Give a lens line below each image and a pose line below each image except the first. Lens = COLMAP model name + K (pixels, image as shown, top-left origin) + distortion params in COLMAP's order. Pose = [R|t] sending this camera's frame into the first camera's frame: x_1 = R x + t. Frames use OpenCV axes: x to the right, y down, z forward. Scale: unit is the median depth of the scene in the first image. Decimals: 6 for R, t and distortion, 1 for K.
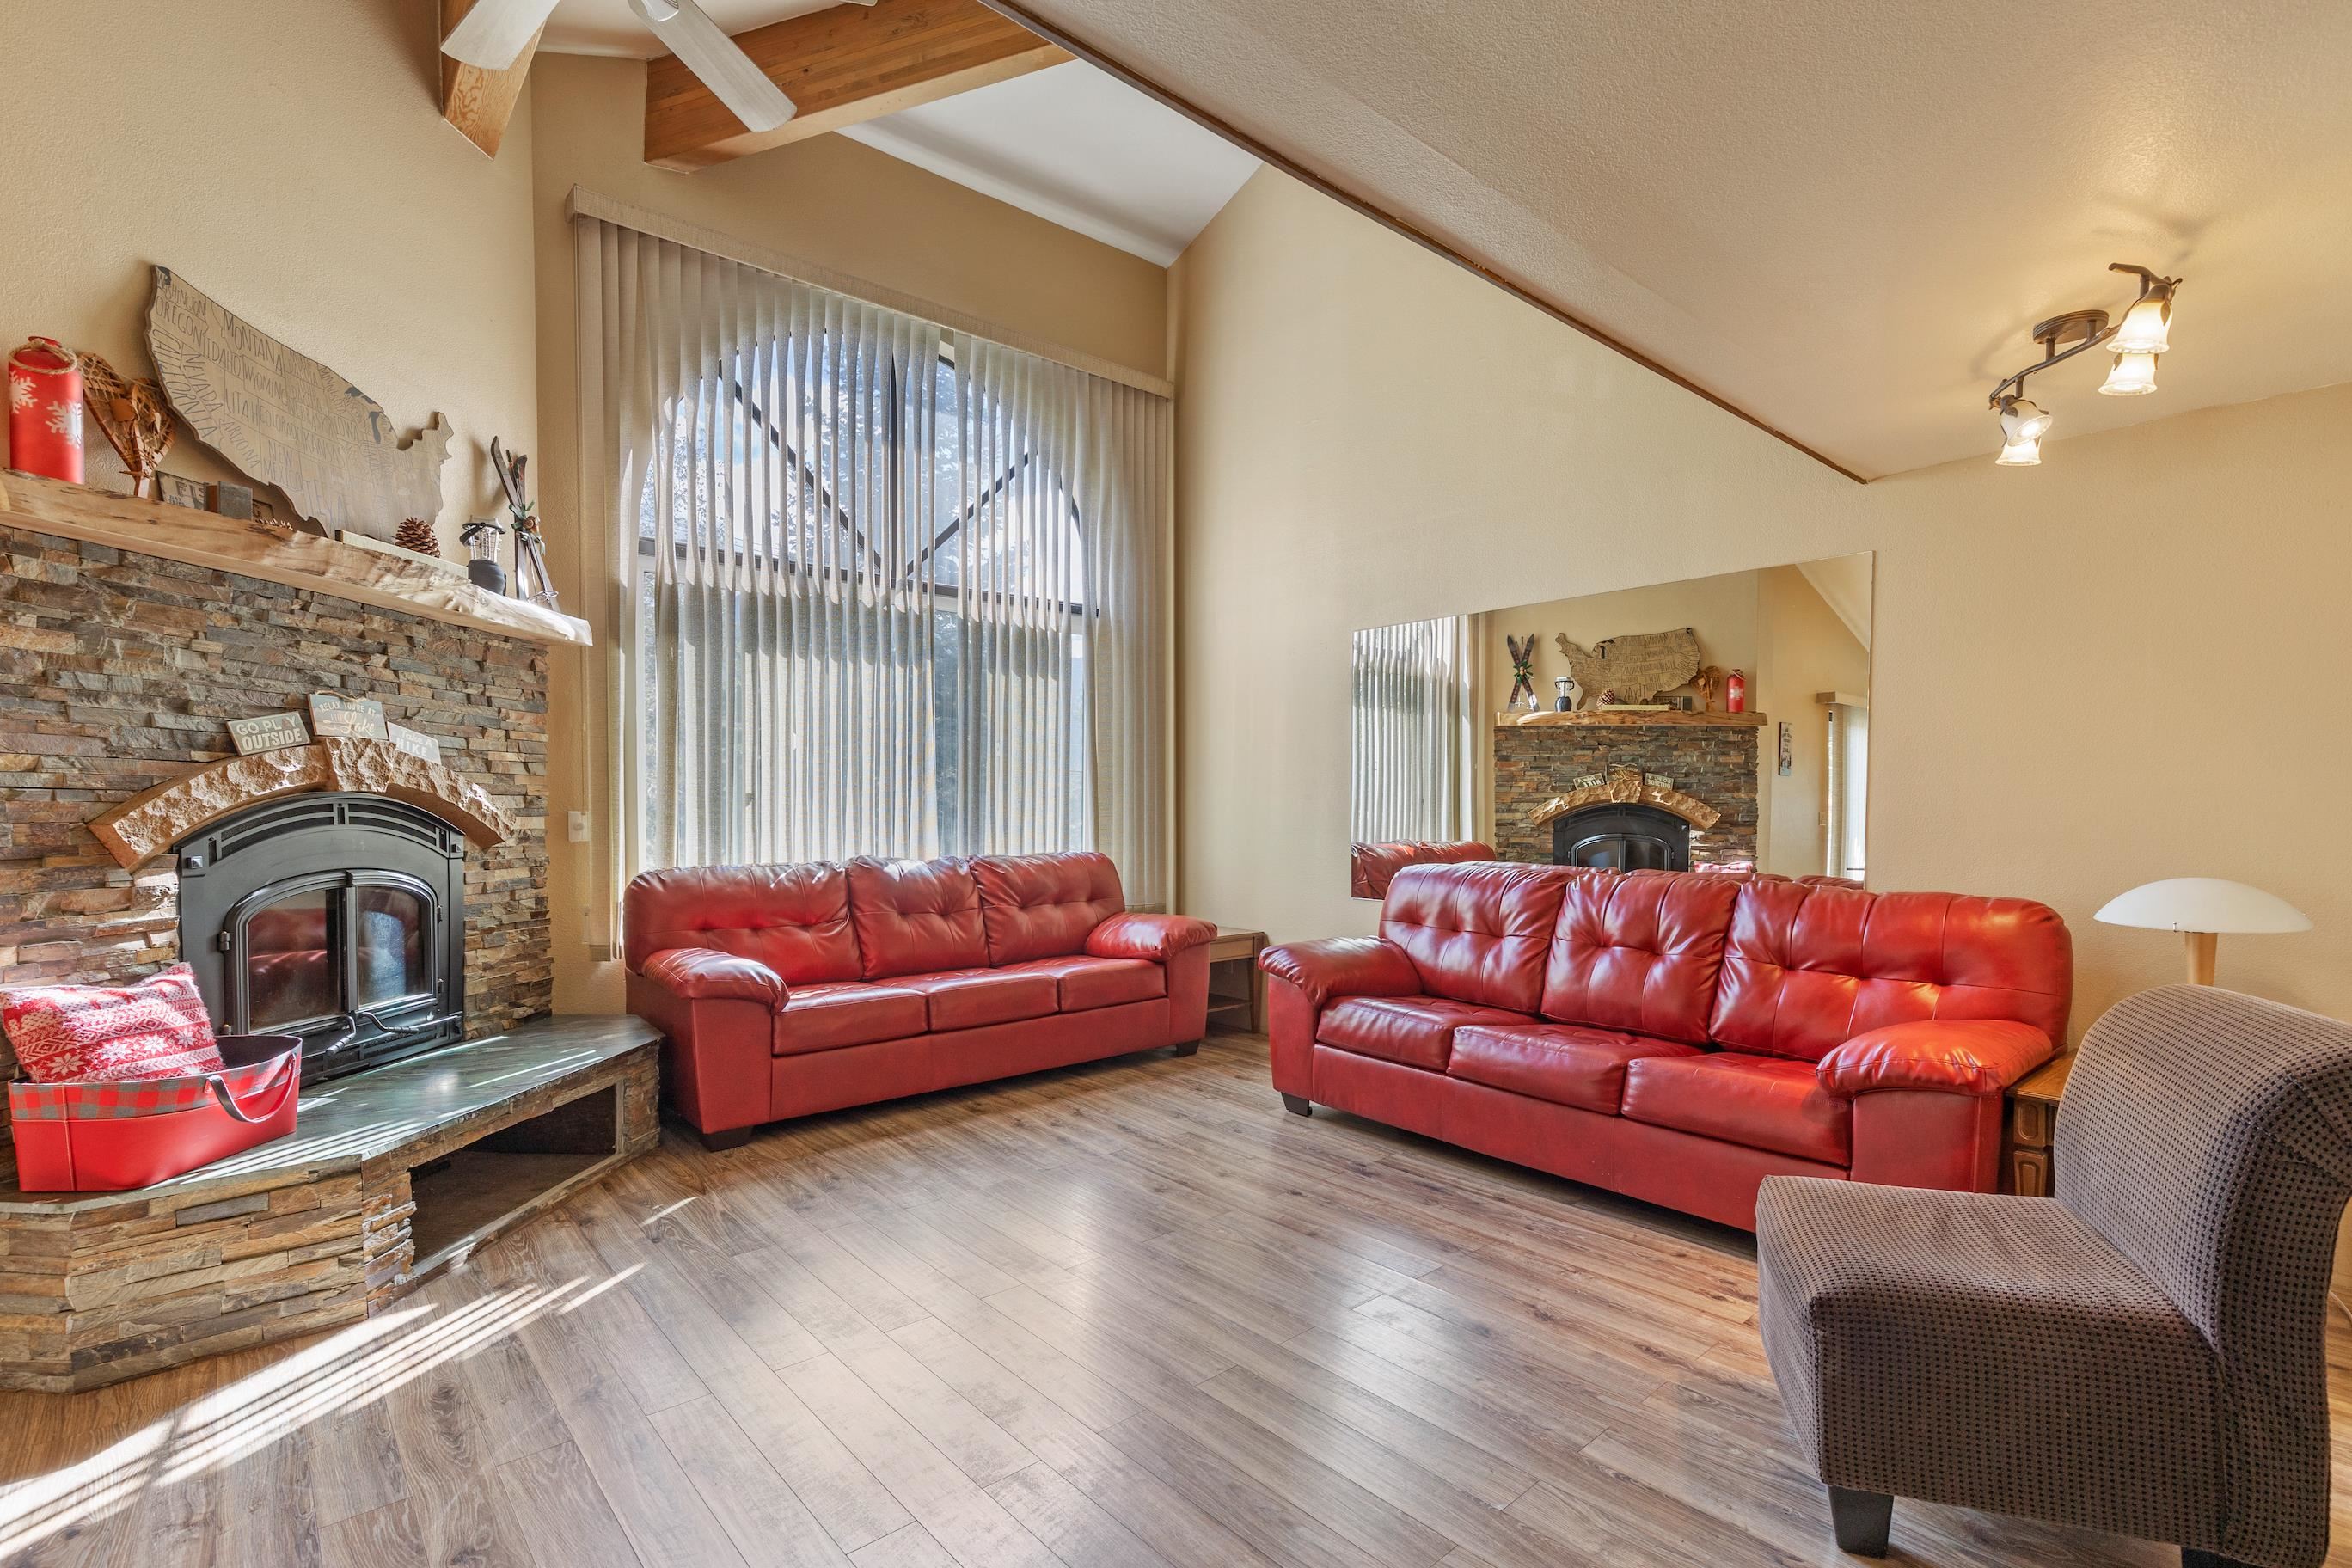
lens RADIAL K [[1056.2, 0, 1181.1], [0, 1056.2, 794.3], [0, 0, 1]] dist [0.004967, -0.000417]
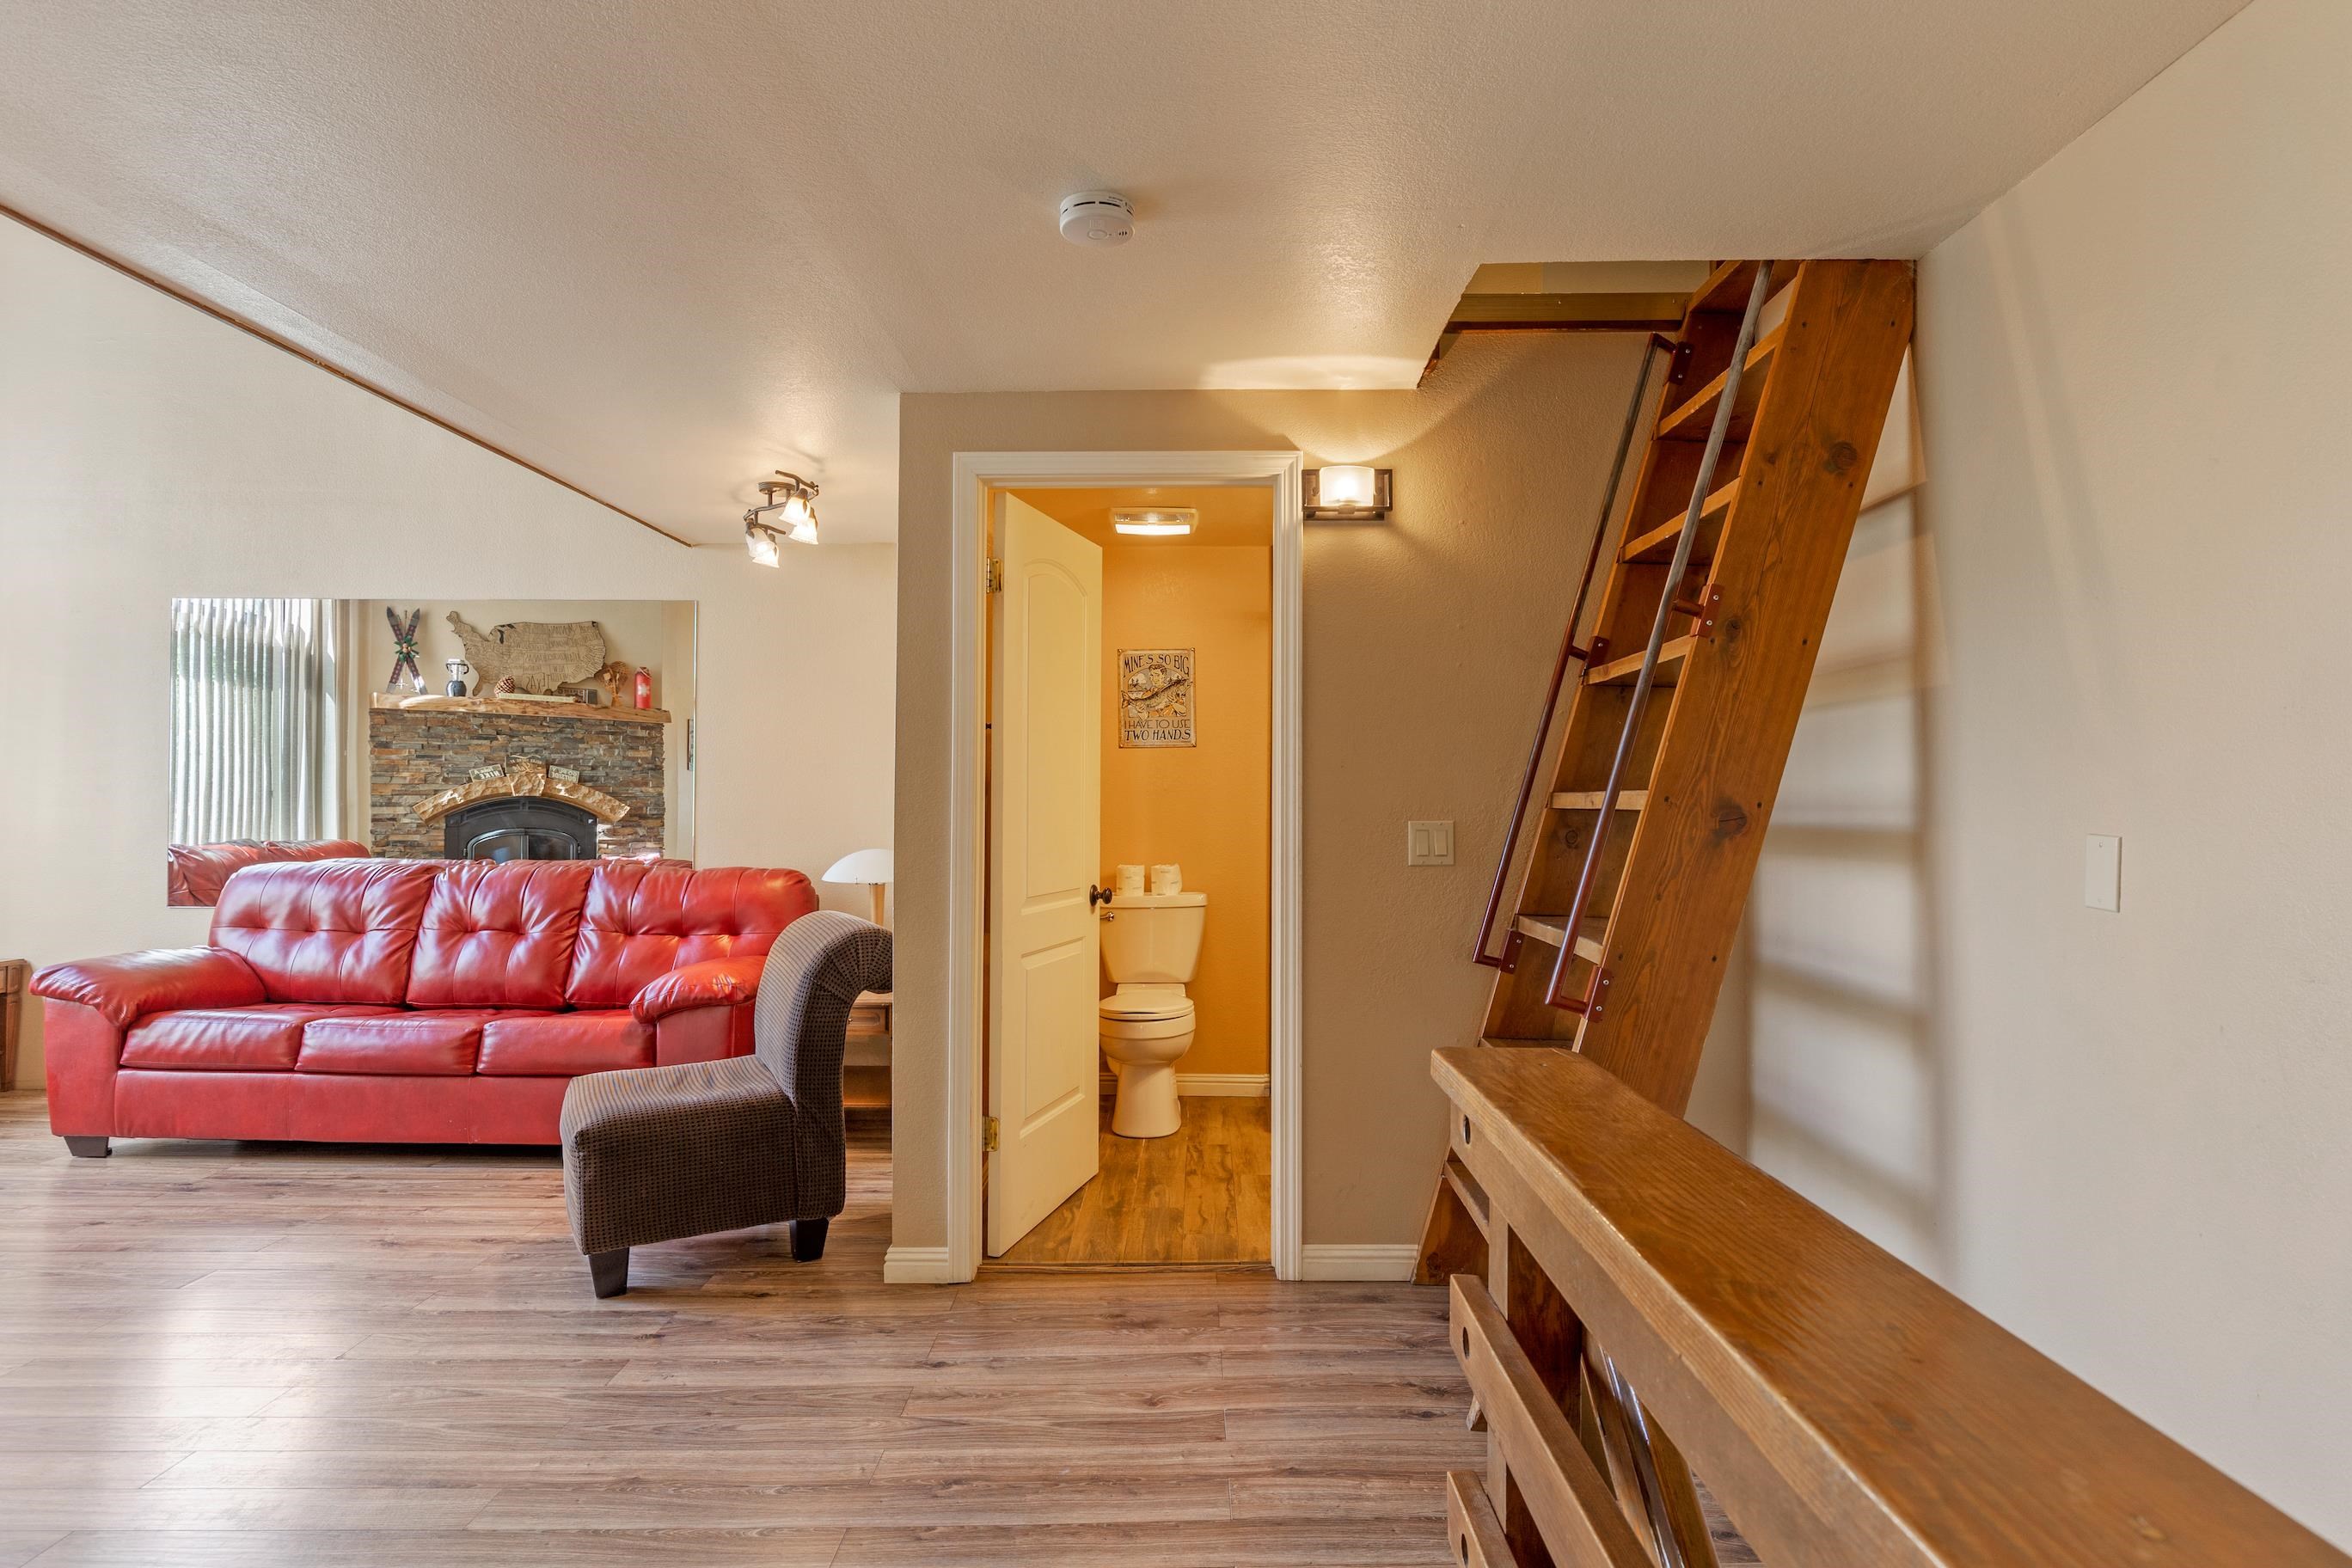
lens RADIAL K [[1234.0, 0, 1182.8], [0, 1234.0, 809.9], [0, 0, 1]] dist [-0.000137, -0.000612]
pose [[0.654340, -0.003662, 0.756191, -0.067874], [-0.012448, 0.999801, 0.015613, -0.007636], [-0.756098, -0.019629, 0.654164, -0.332221]]
